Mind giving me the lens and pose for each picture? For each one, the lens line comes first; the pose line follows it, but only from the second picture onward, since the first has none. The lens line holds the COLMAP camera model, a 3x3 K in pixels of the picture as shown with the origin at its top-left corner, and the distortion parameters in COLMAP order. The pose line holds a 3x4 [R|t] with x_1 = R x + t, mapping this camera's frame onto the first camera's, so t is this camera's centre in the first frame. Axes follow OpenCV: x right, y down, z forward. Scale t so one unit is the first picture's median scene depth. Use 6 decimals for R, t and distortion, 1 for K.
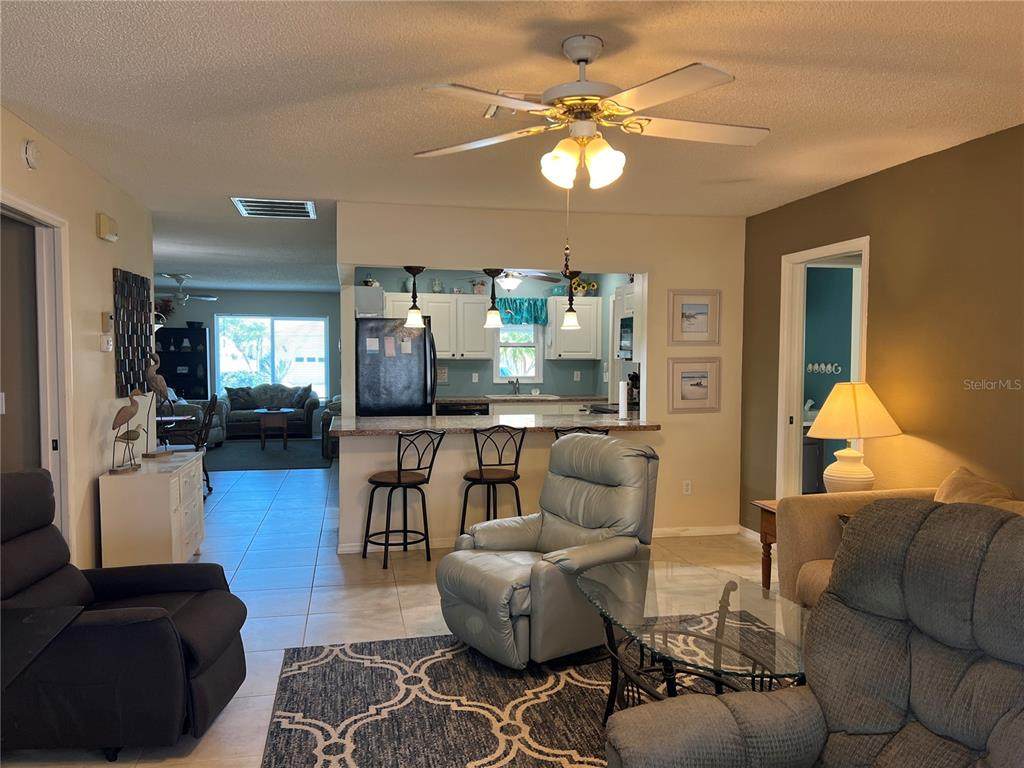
lens RADIAL K [[774.1, 0, 512.0], [0, 774.1, 384.0], [0, 0, 1]] dist [0.059414, 0.000386]
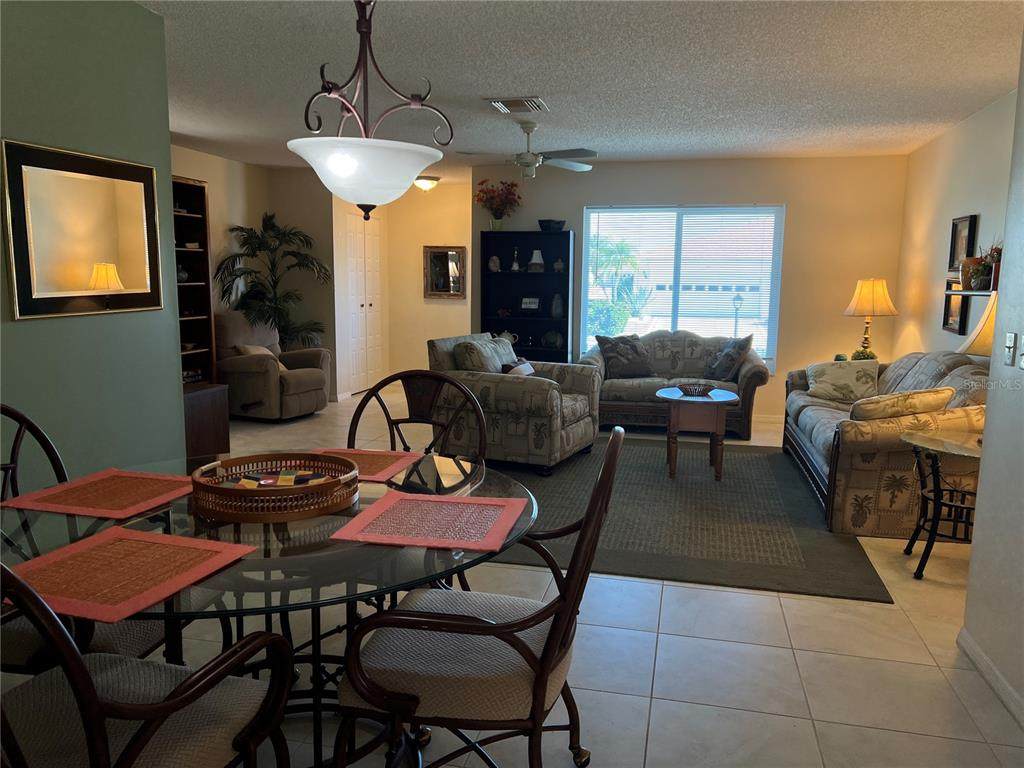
lens RADIAL K [[774.1, 0, 512.0], [0, 774.1, 384.0], [0, 0, 1]] dist [0.059414, 0.000386]
pose [[0.904957, 0.064401, -0.420601, -0.180405], [-0.025539, 0.994919, 0.097389, -0.013971], [0.424736, -0.077392, 0.902003, 0.454204]]
